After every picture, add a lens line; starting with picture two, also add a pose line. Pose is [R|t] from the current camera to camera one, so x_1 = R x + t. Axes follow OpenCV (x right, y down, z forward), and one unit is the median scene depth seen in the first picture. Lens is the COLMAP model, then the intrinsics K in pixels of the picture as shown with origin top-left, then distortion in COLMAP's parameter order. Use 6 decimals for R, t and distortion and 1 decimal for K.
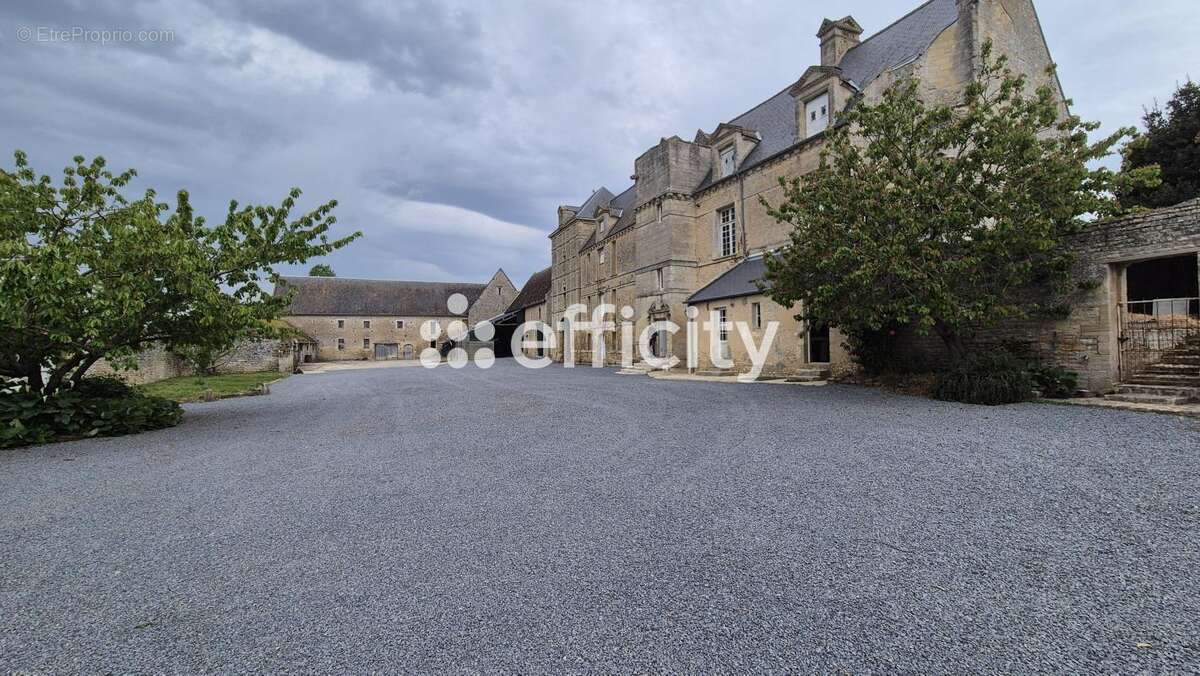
lens RADIAL K [[477.2, 0, 593.5], [0, 477.2, 336.1], [0, 0, 1]] dist [0.000468, 0.000191]
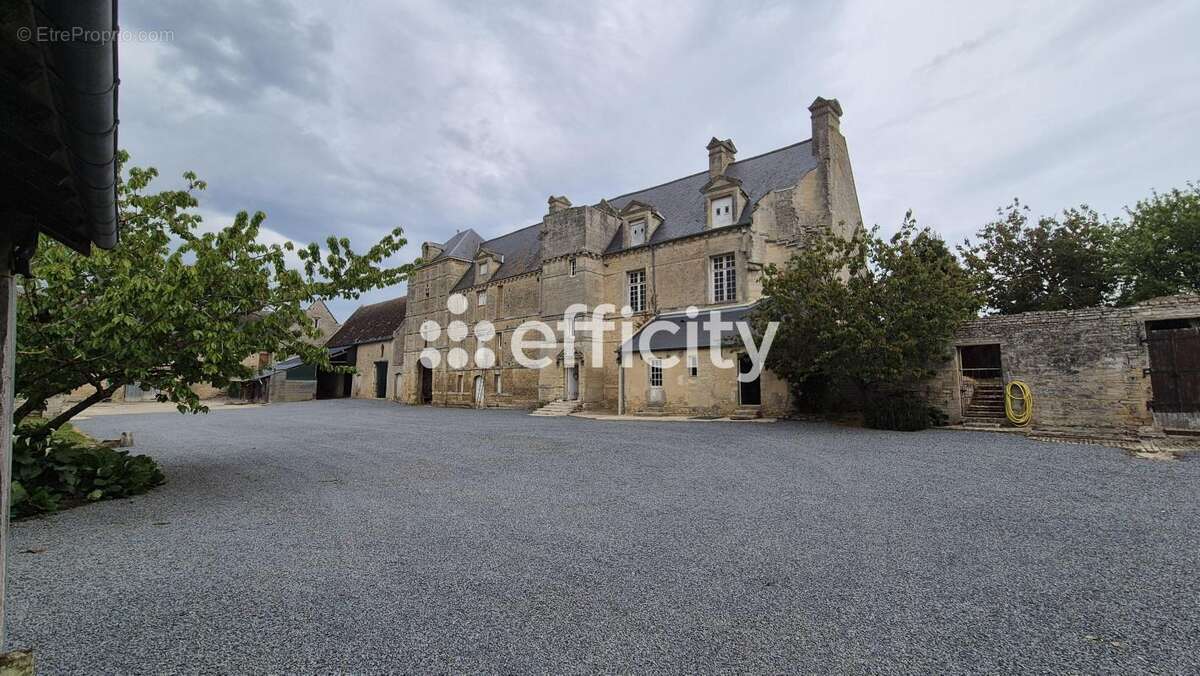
lens RADIAL K [[477.2, 0, 598.8], [0, 477.2, 337.5], [0, 0, 1]] dist [0.000468, 0.000191]
pose [[0.921310, 0.054627, 0.384973, -0.256190], [-0.021447, 0.995714, -0.089964, -0.000169], [-0.388237, 0.074628, 0.918533, -0.026157]]
